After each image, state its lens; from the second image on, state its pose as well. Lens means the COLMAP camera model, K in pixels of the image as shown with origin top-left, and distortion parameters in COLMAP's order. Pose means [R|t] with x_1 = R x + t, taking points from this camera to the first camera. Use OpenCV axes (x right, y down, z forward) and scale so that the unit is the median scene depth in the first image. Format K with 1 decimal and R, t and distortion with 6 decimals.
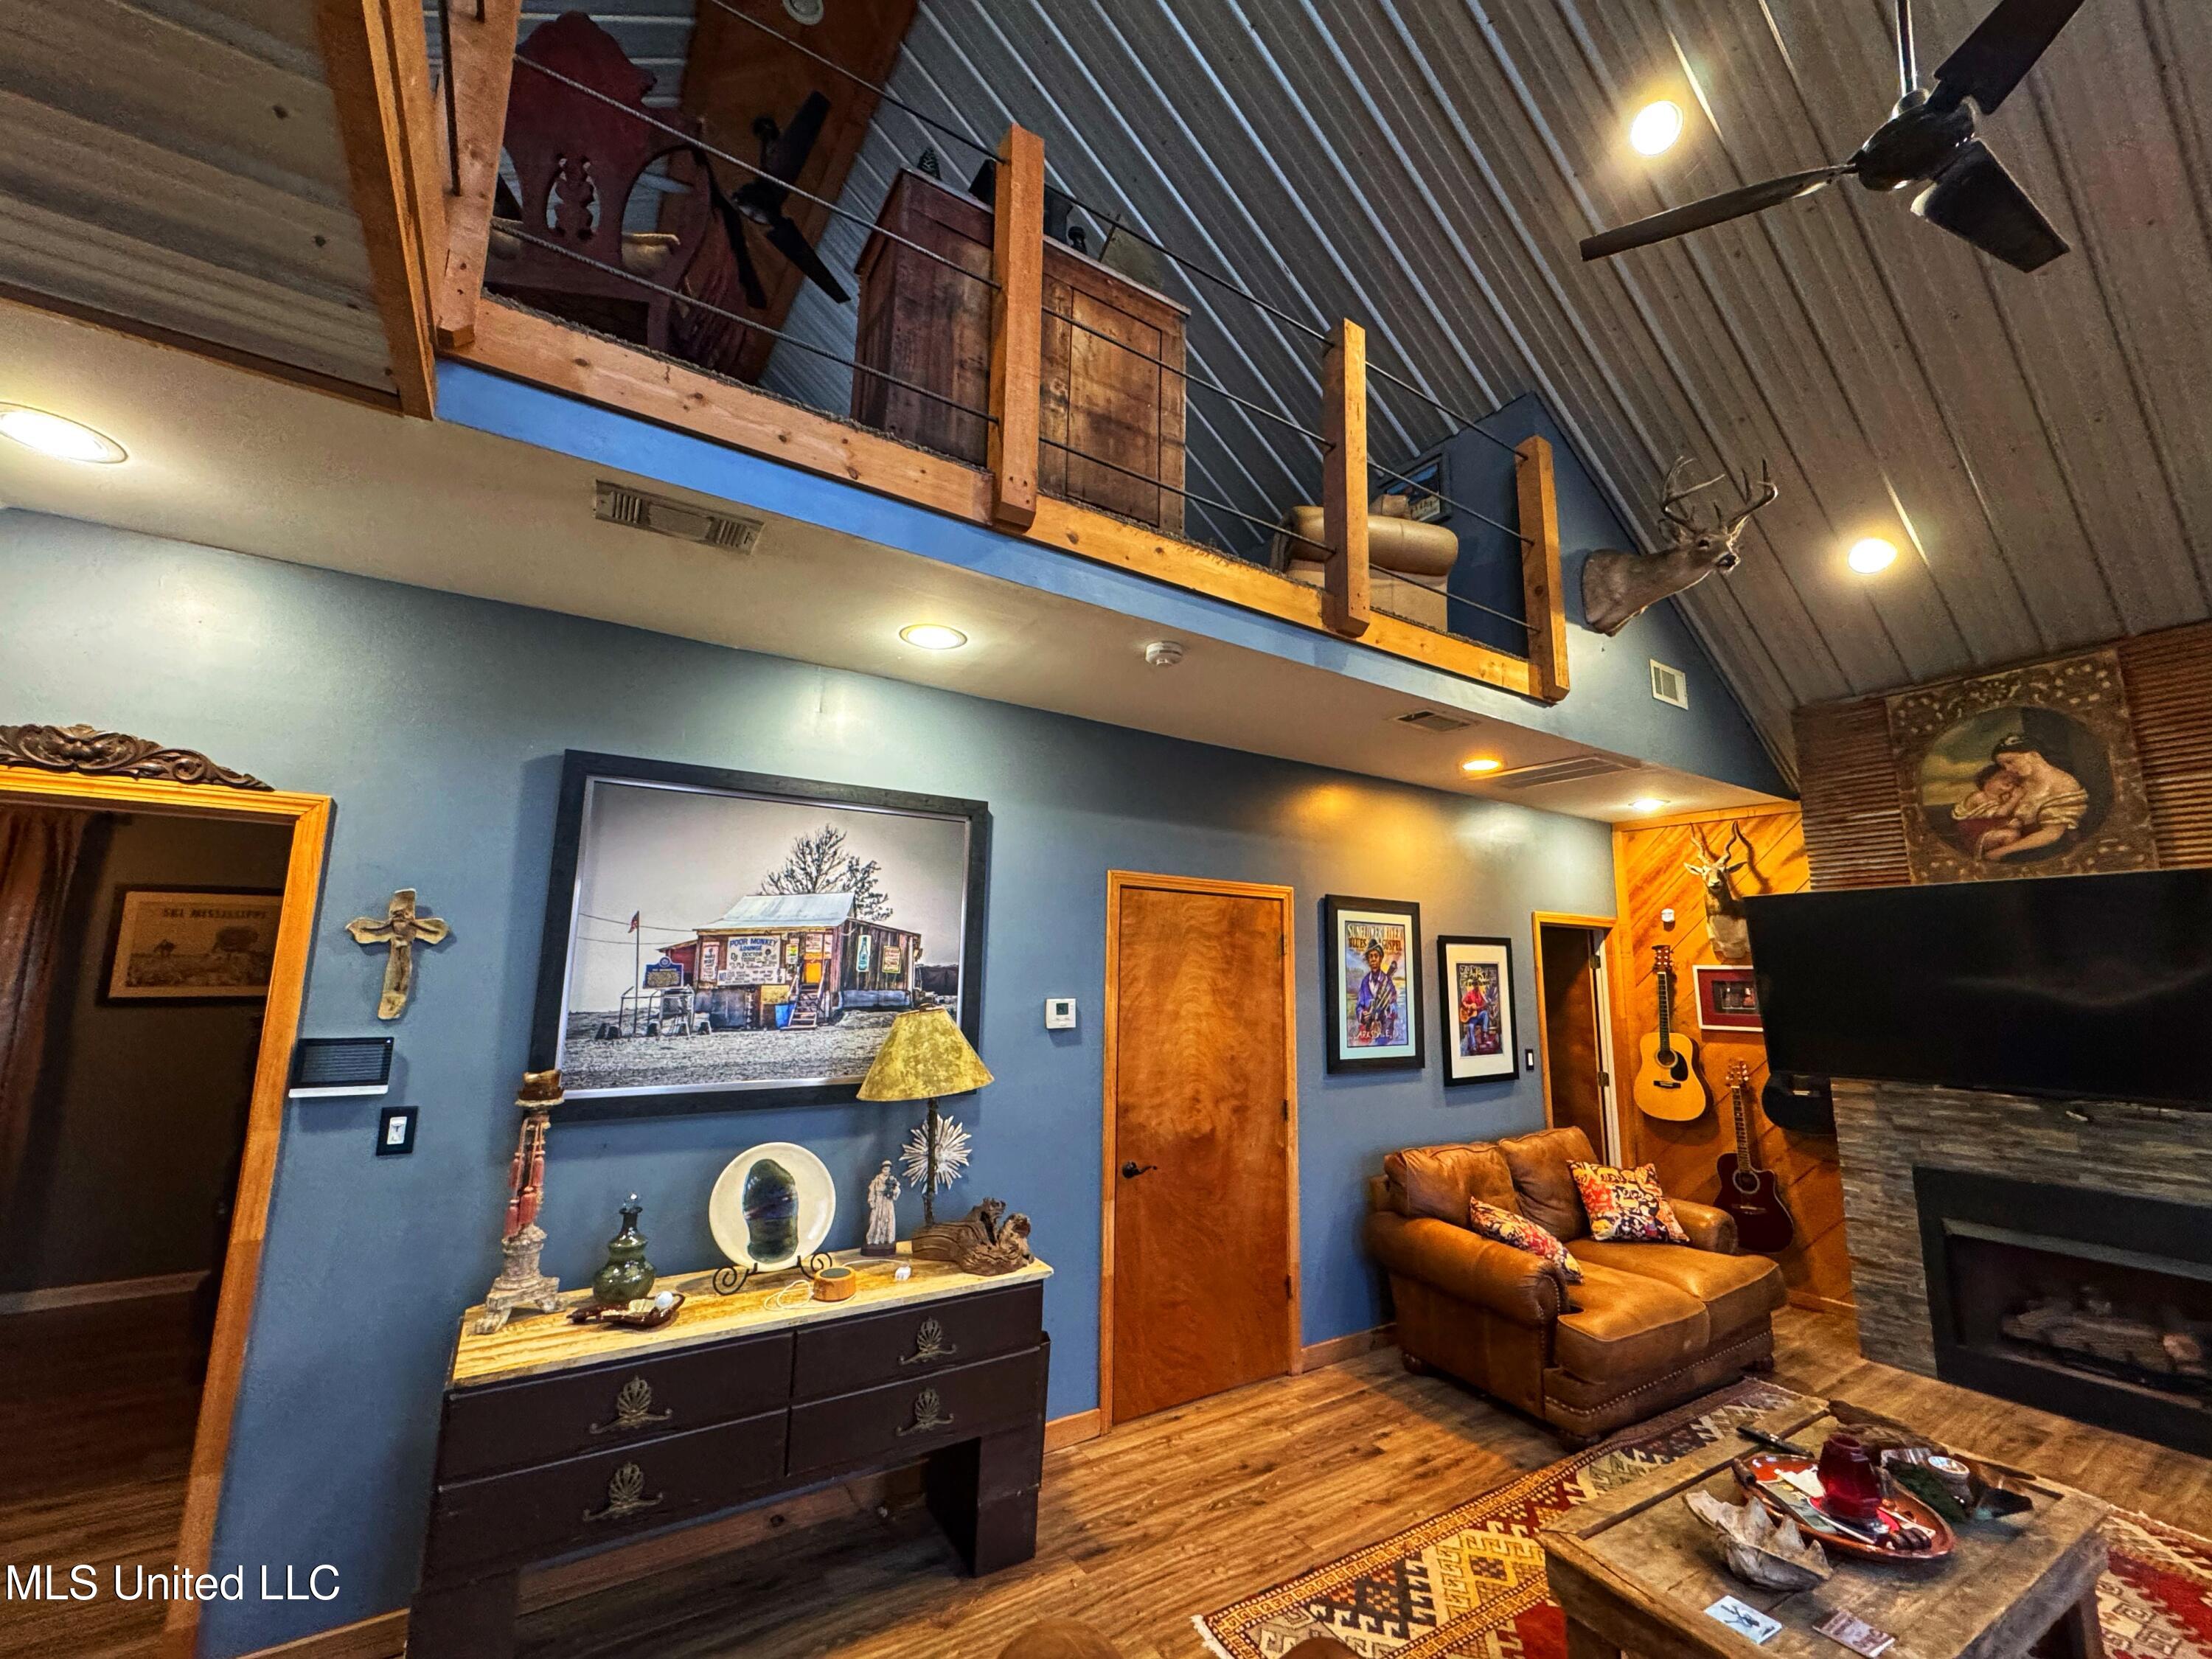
lens RADIAL K [[887.6, 0, 1107.2], [0, 887.6, 827.1], [0, 0, 1]] dist [-0.001943, -0.000140]
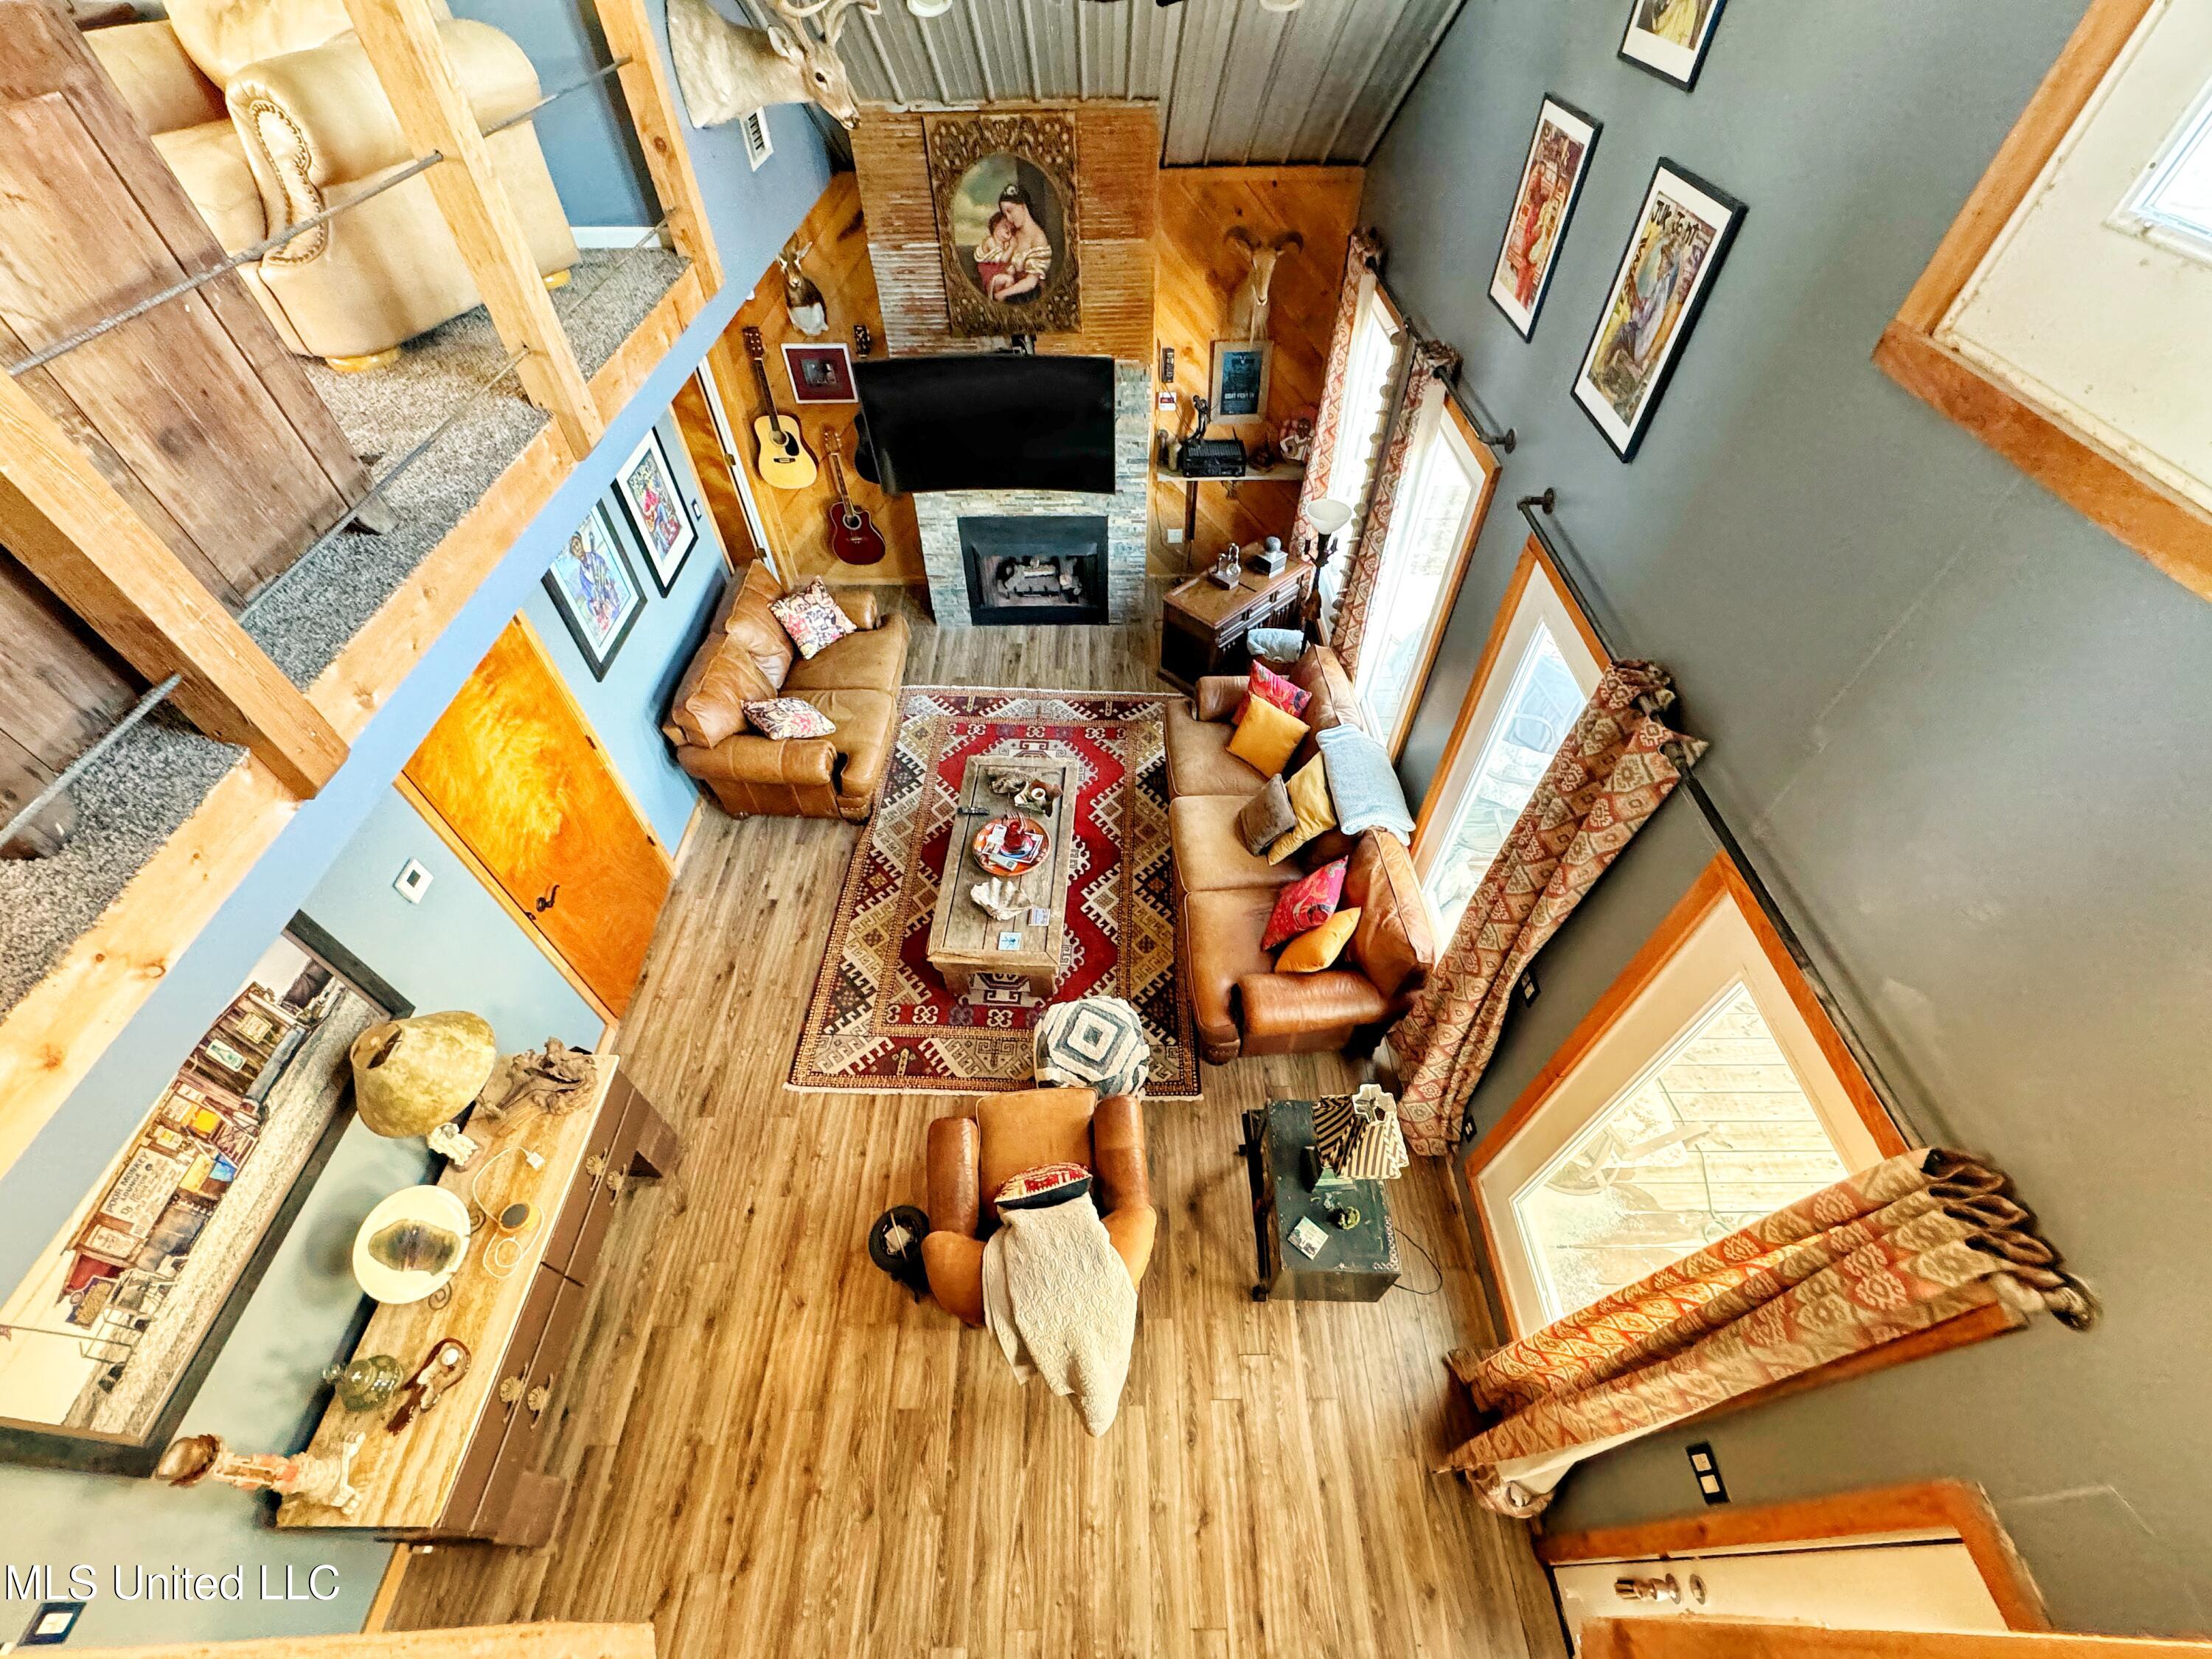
lens RADIAL K [[878.9, 0, 1105.4], [0, 878.9, 825.8], [0, 0, 1]] dist [-0.003541, 0.000042]
pose [[0.541372, -0.646735, 0.537262, -0.115127], [-0.124444, 0.570329, 0.811935, -0.659320], [-0.831523, -0.506417, 0.228278, 0.211328]]
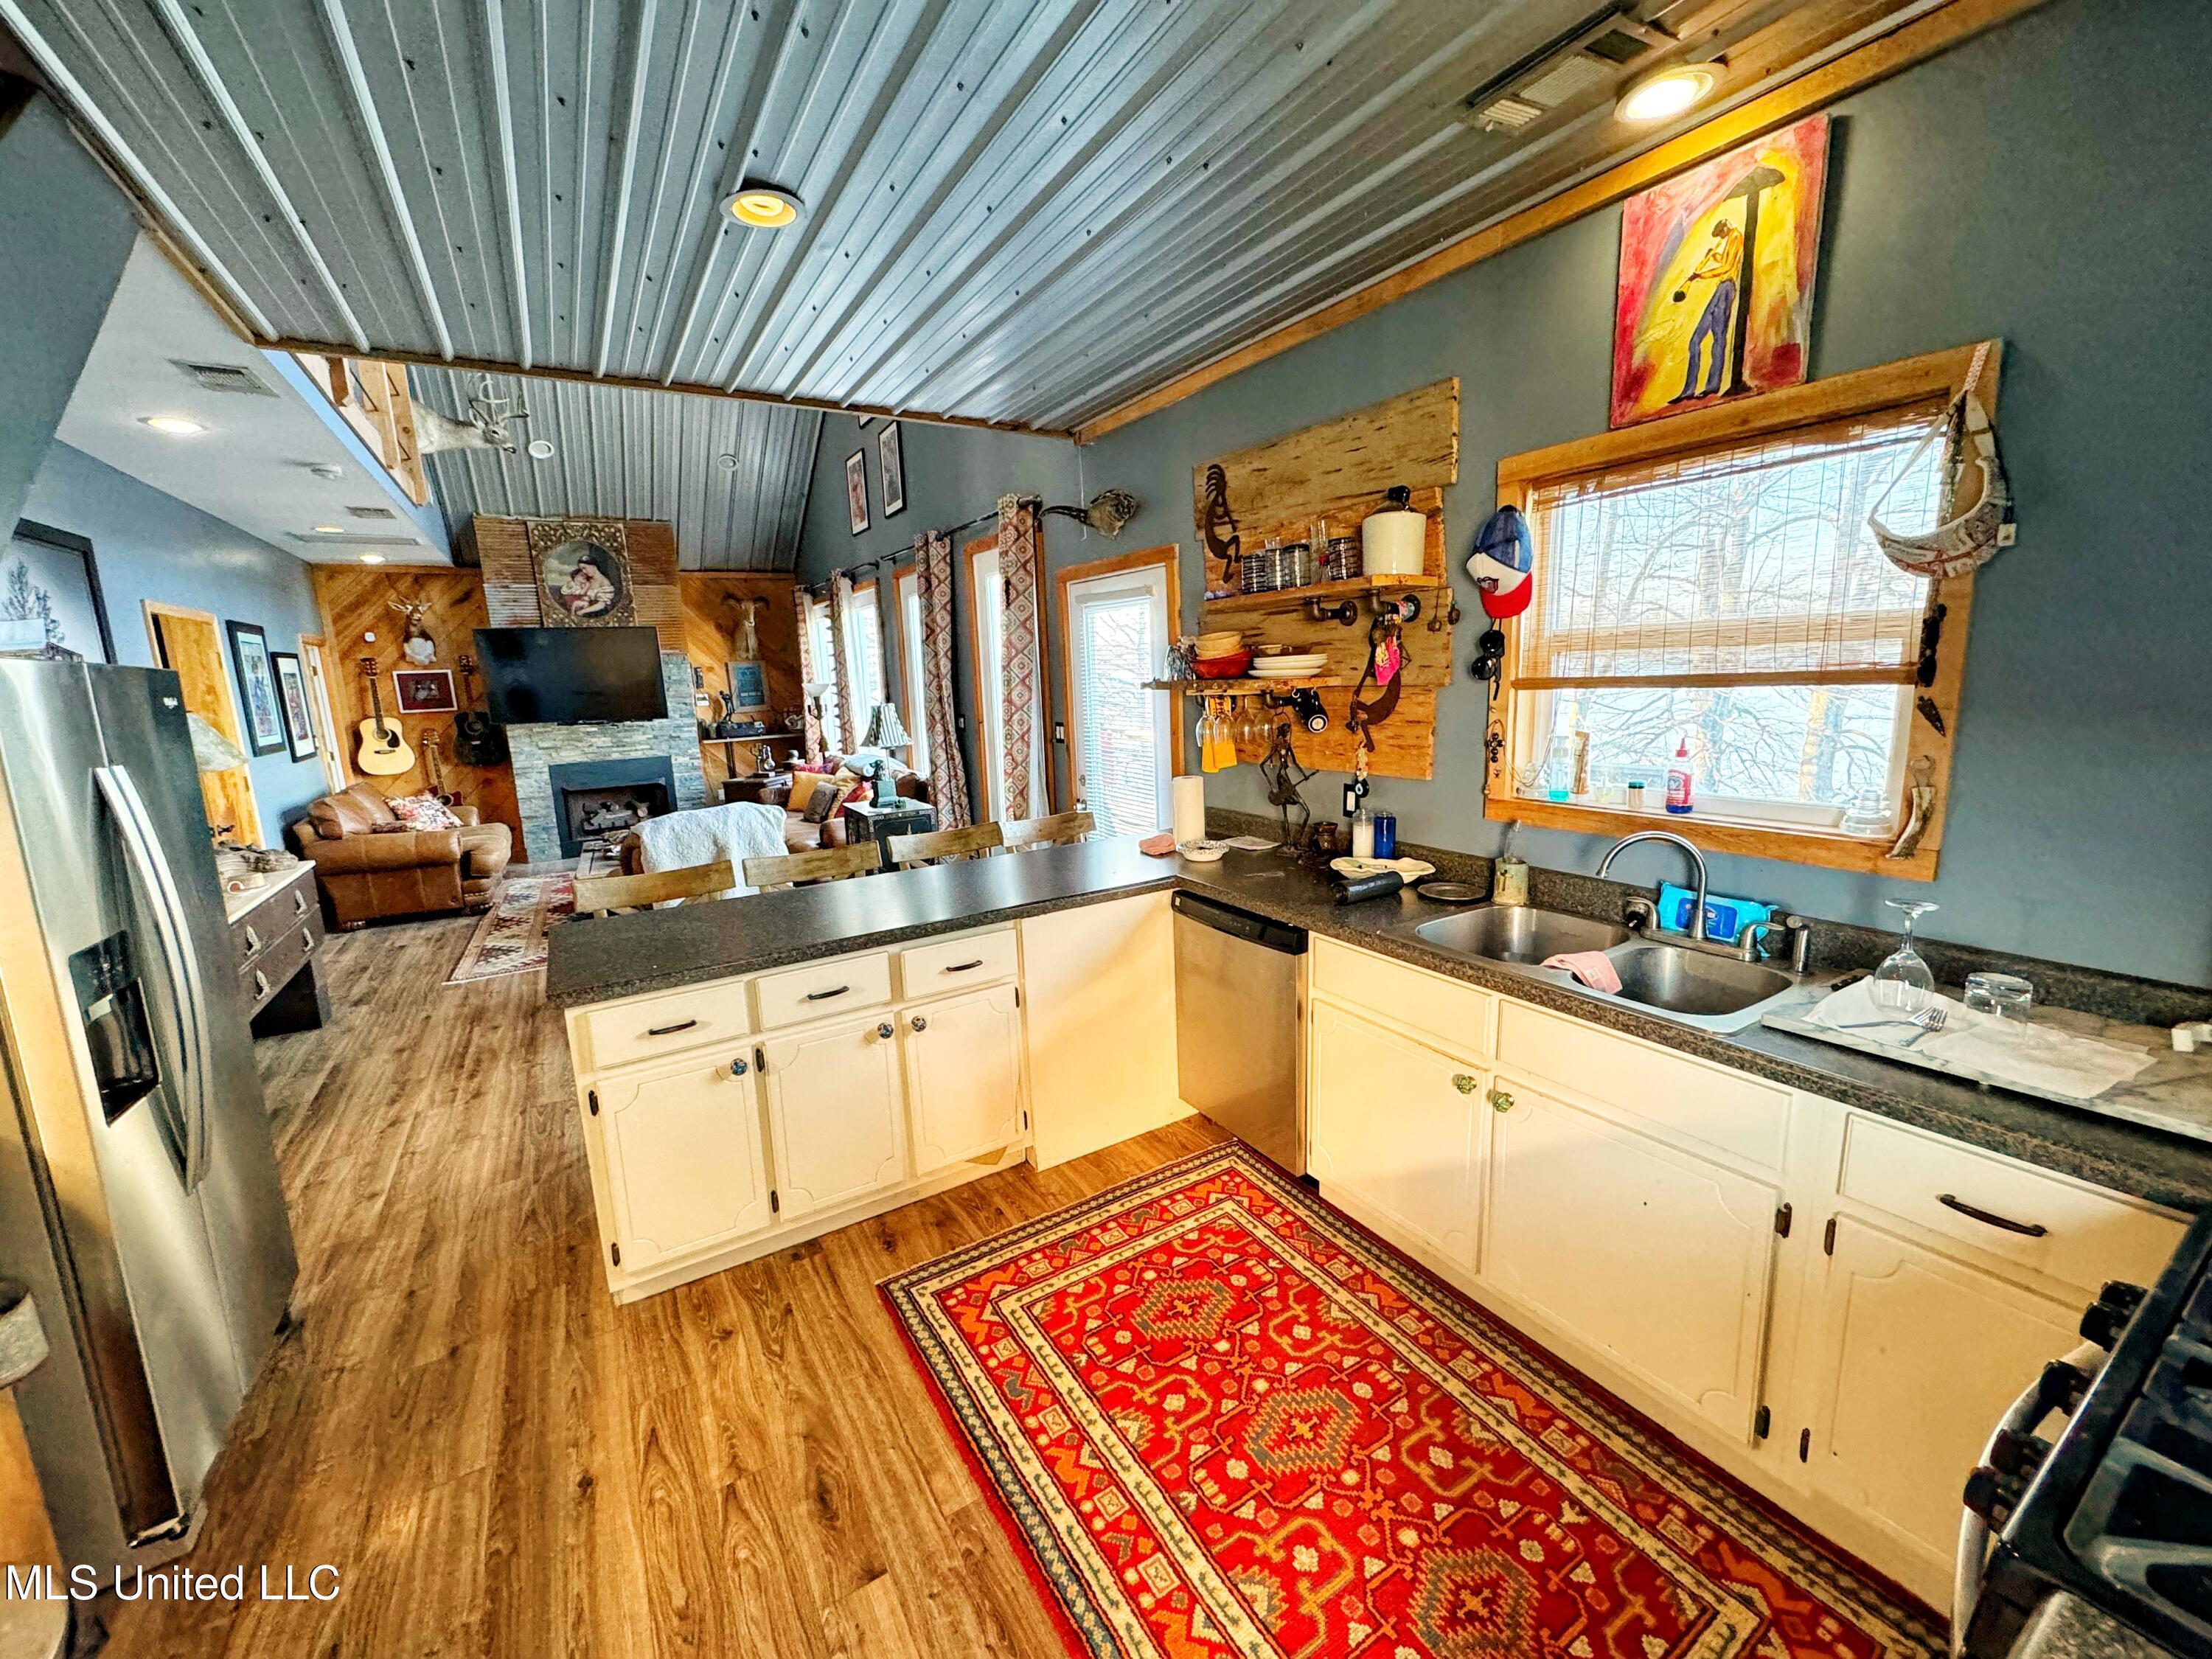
lens RADIAL K [[880.0, 0, 1102.1], [0, 880.0, 824.6], [0, 0, 1]] dist [0.001309, 0.000517]
pose [[0.032768, -0.196025, 0.980051, -1.247910], [-0.124951, 0.972081, 0.198609, -0.057276], [-0.991622, -0.128966, 0.007360, -0.352340]]
